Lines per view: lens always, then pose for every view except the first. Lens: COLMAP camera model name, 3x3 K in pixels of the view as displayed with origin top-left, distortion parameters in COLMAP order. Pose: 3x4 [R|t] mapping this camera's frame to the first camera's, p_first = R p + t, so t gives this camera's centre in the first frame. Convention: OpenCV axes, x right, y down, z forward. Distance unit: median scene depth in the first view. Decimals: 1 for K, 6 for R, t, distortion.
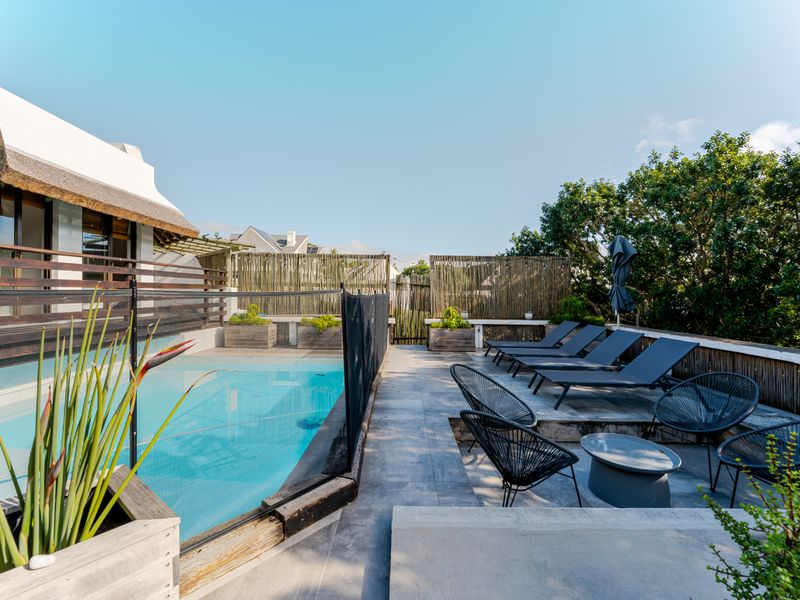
lens RADIAL K [[361.8, 0, 414.2], [0, 361.8, 293.5], [0, 0, 1]] dist [0.005676, -0.000891]
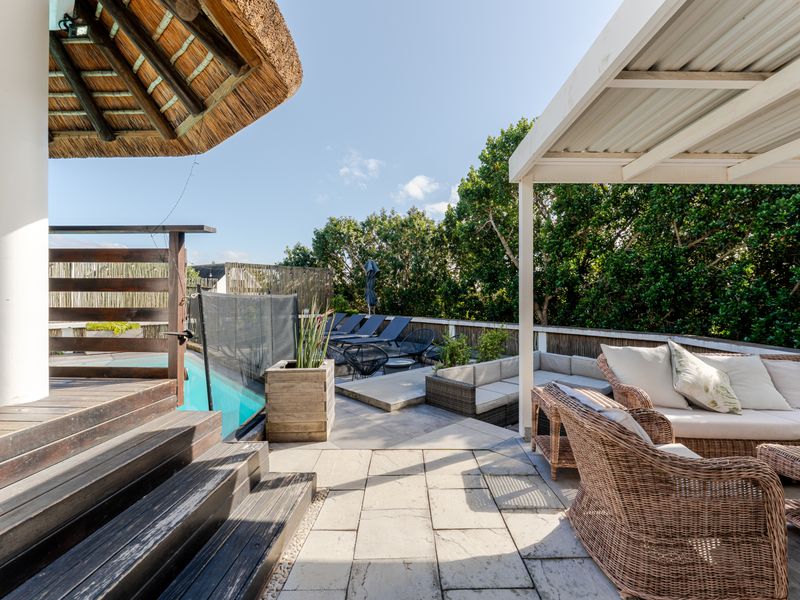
lens RADIAL K [[361.8, 0, 403.5], [0, 361.8, 301.8], [0, 0, 1]] dist [0.005676, -0.000891]
pose [[0.743350, -0.018919, 0.668635, -0.413886], [0.005009, 0.999729, 0.022718, -0.003431], [-0.668884, -0.013538, 0.743244, -0.318503]]
